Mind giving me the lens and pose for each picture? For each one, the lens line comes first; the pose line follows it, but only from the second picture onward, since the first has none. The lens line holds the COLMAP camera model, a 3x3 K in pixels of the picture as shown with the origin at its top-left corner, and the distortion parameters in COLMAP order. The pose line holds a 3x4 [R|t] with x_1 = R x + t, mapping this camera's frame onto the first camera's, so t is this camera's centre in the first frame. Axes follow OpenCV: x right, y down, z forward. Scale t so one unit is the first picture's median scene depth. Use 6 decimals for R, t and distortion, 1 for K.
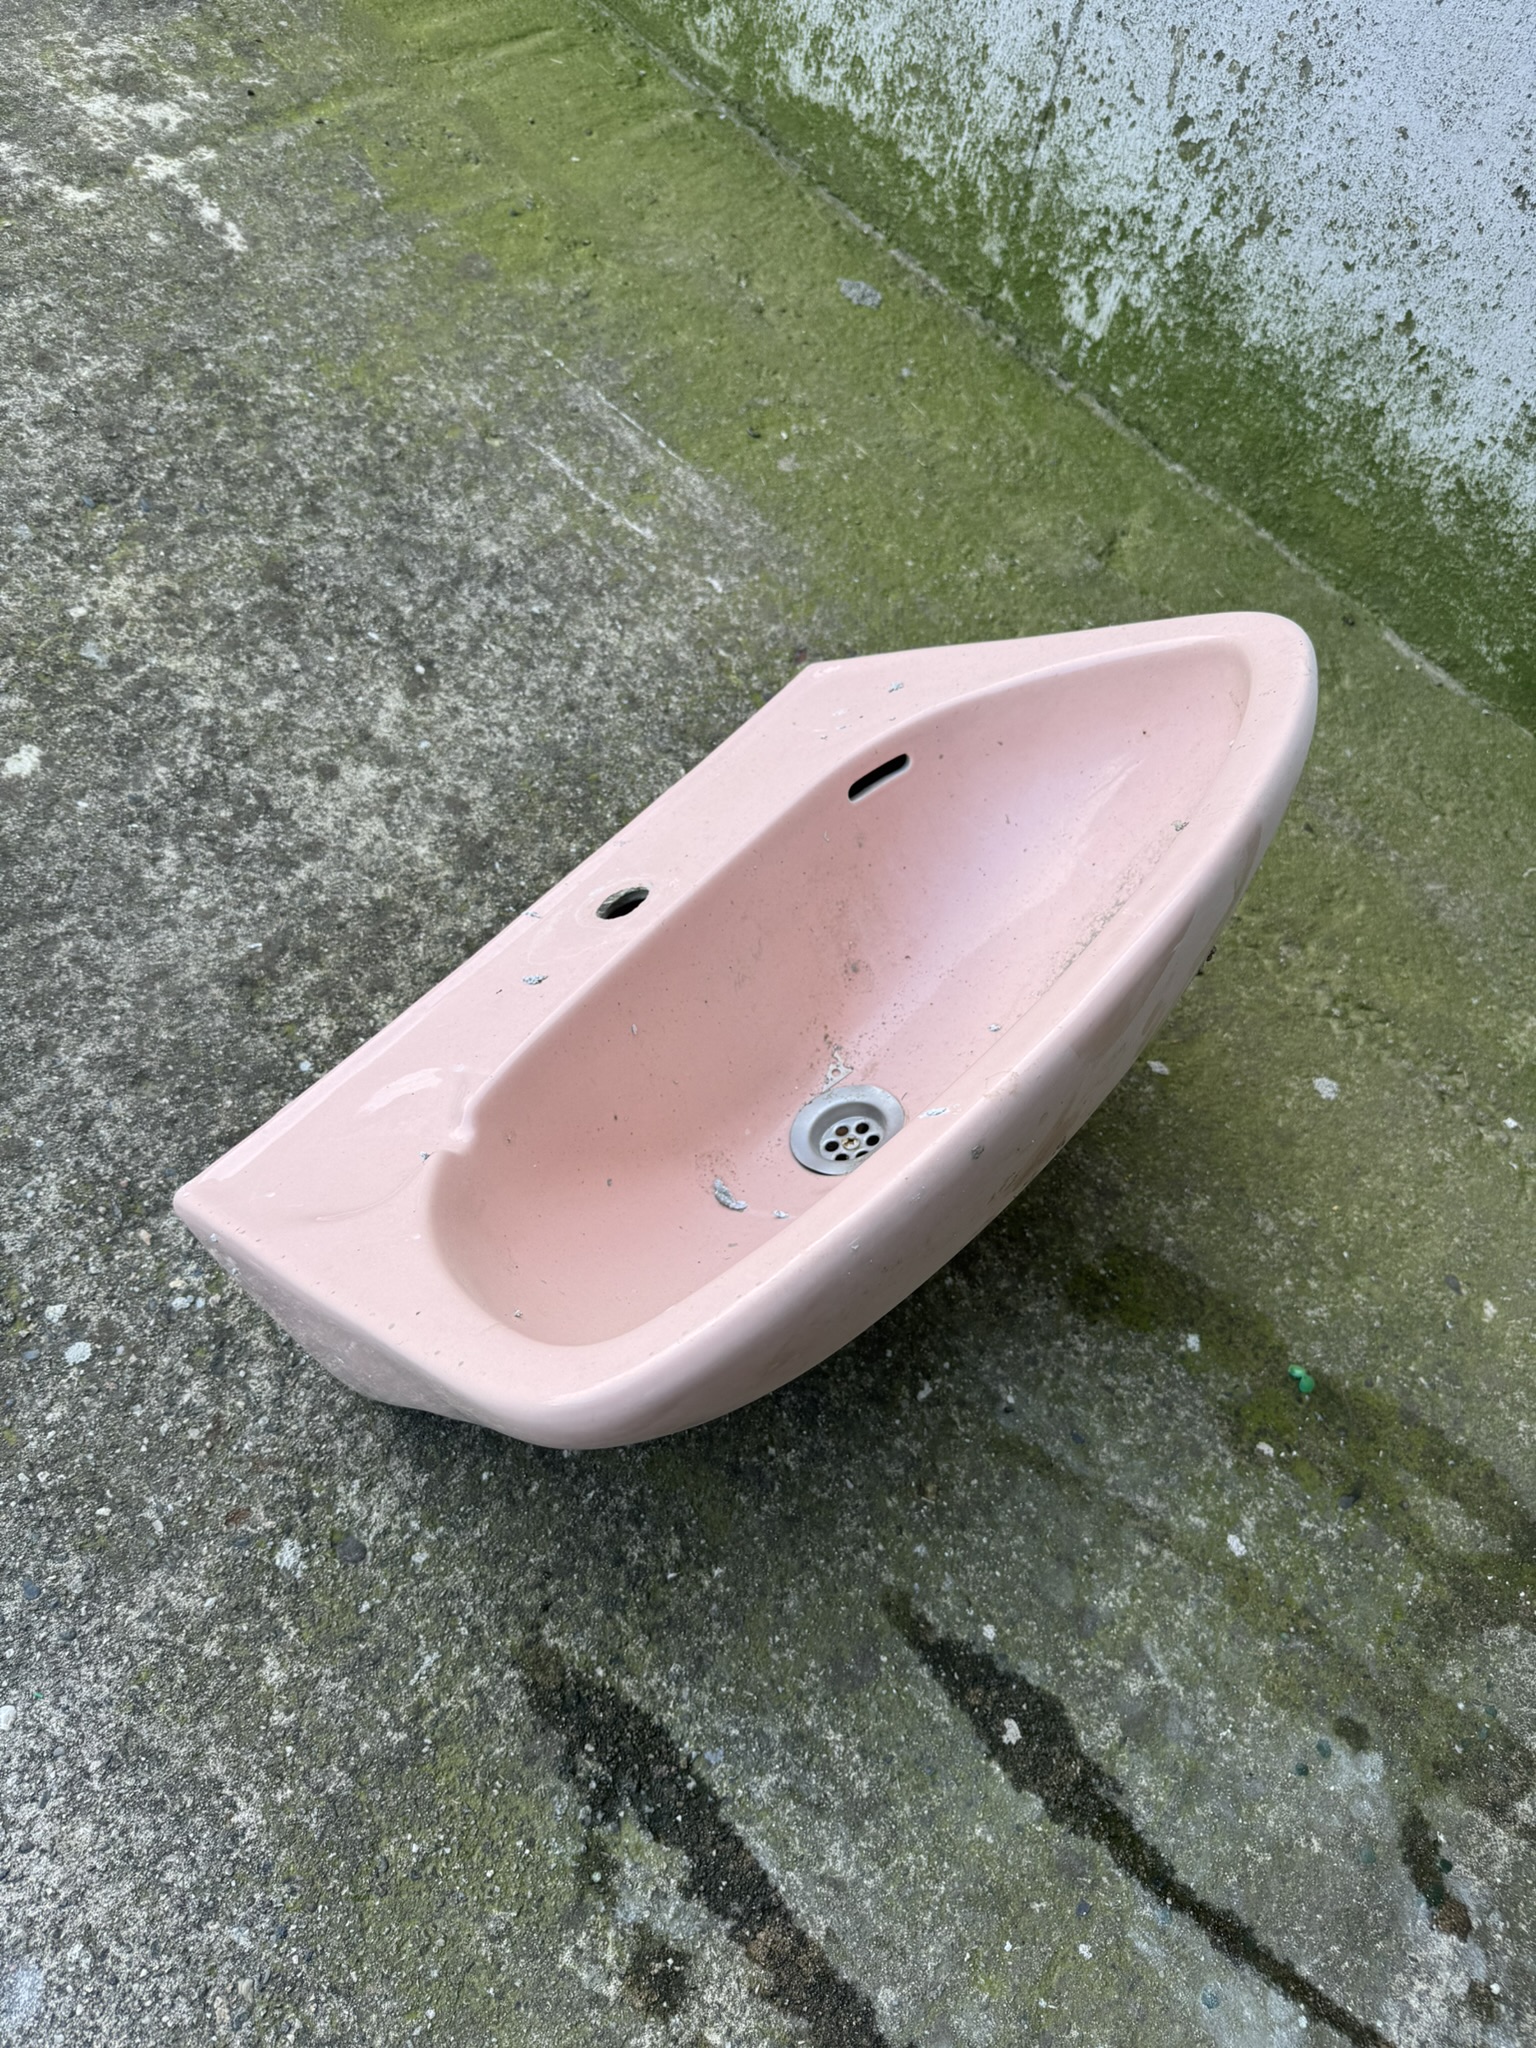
lens RADIAL K [[1468.8, 0, 781.8], [0, 1468.8, 979.9], [0, 0, 1]] dist [0.007979, -0.021436]
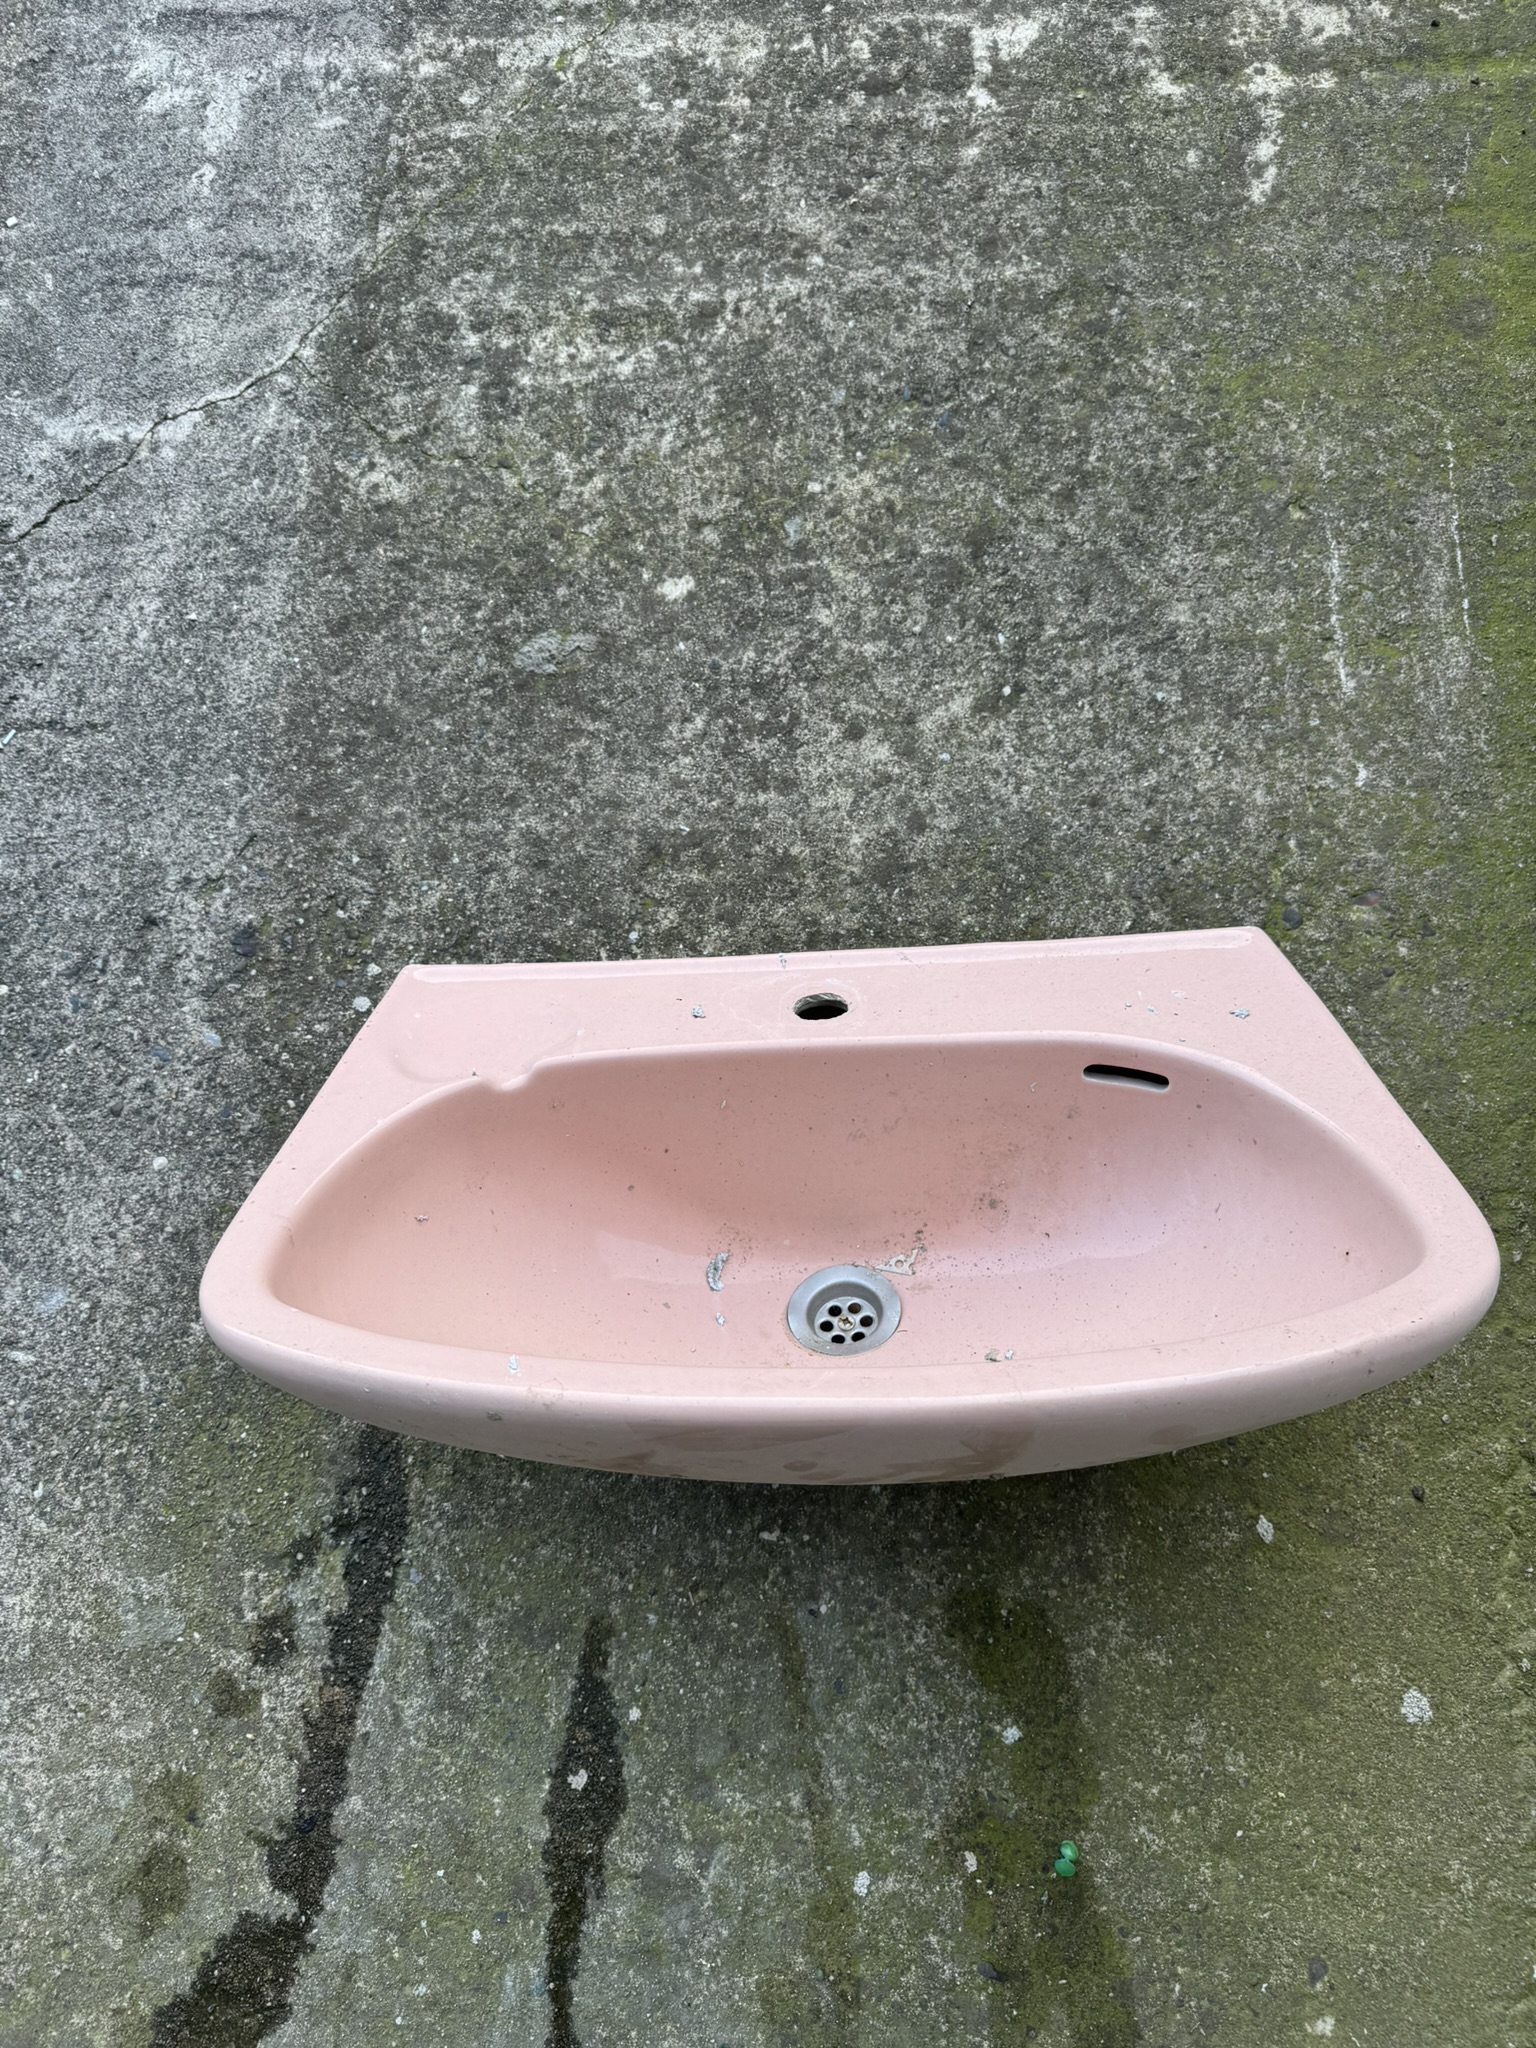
lens RADIAL K [[1468.8, 0, 764.1], [0, 1468.8, 1013.5], [0, 0, 1]] dist [0.007979, -0.021436]
pose [[0.590566, 0.647341, -0.481851, 0.378851], [-0.550158, 0.759796, 0.346462, -0.390383], [0.590388, 0.060485, 0.804850, 0.118003]]
